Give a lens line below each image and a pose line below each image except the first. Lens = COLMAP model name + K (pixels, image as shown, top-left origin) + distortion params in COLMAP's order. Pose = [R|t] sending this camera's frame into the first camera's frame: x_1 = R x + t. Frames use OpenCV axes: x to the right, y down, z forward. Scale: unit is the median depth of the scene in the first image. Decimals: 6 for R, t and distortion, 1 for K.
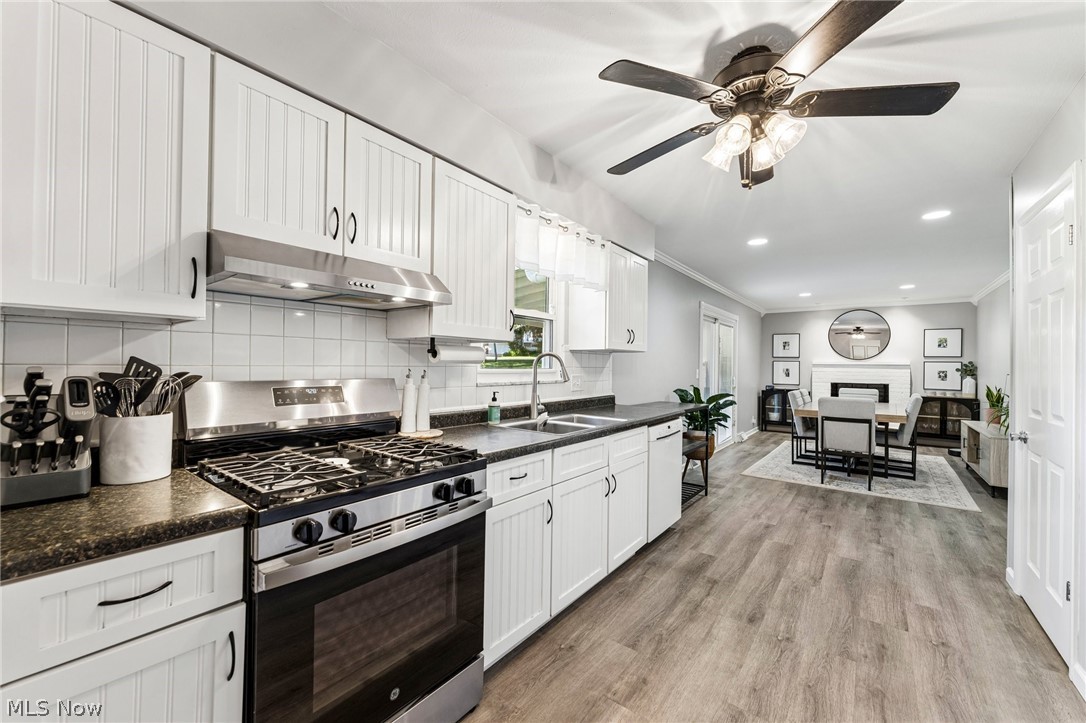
lens RADIAL K [[431.0, 0, 541.3], [0, 431.0, 361.4], [0, 0, 1]] dist [-0.006153, 0.001225]
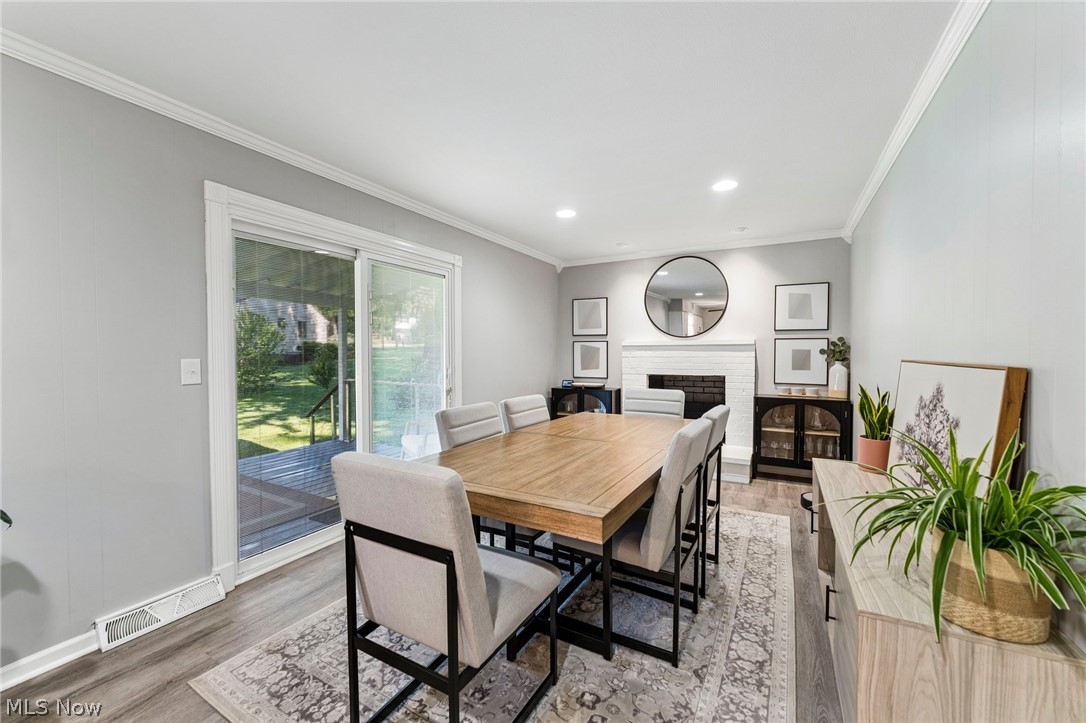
lens RADIAL K [[431.0, 0, 544.2], [0, 431.0, 360.9], [0, 0, 1]] dist [-0.006153, 0.001225]
pose [[0.987666, -0.018405, 0.155489, 0.490160], [0.013771, 0.999430, 0.030823, 0.008955], [-0.155968, -0.028302, 0.987357, 0.463869]]
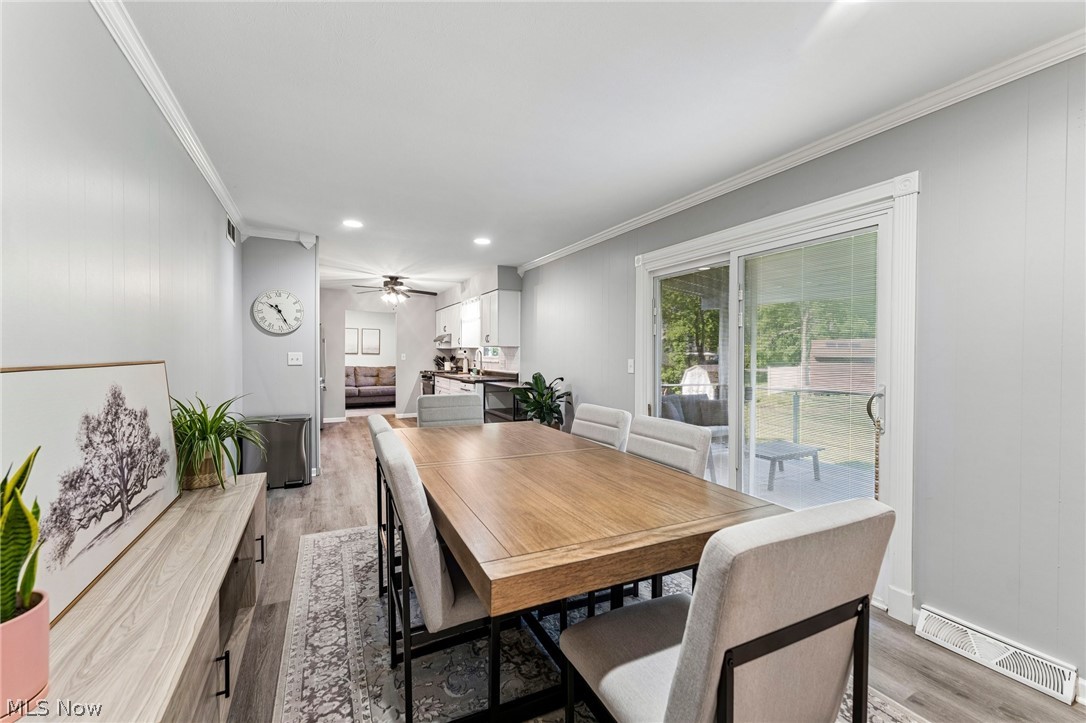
lens RADIAL K [[431.0, 0, 542.6], [0, 431.0, 361.5], [0, 0, 1]] dist [-0.006153, 0.001225]
pose [[-0.418175, -0.004228, -0.908357, 0.832400], [-0.003206, 0.999990, -0.003179, 0.019074], [0.908361, 0.001583, -0.418184, 0.922201]]
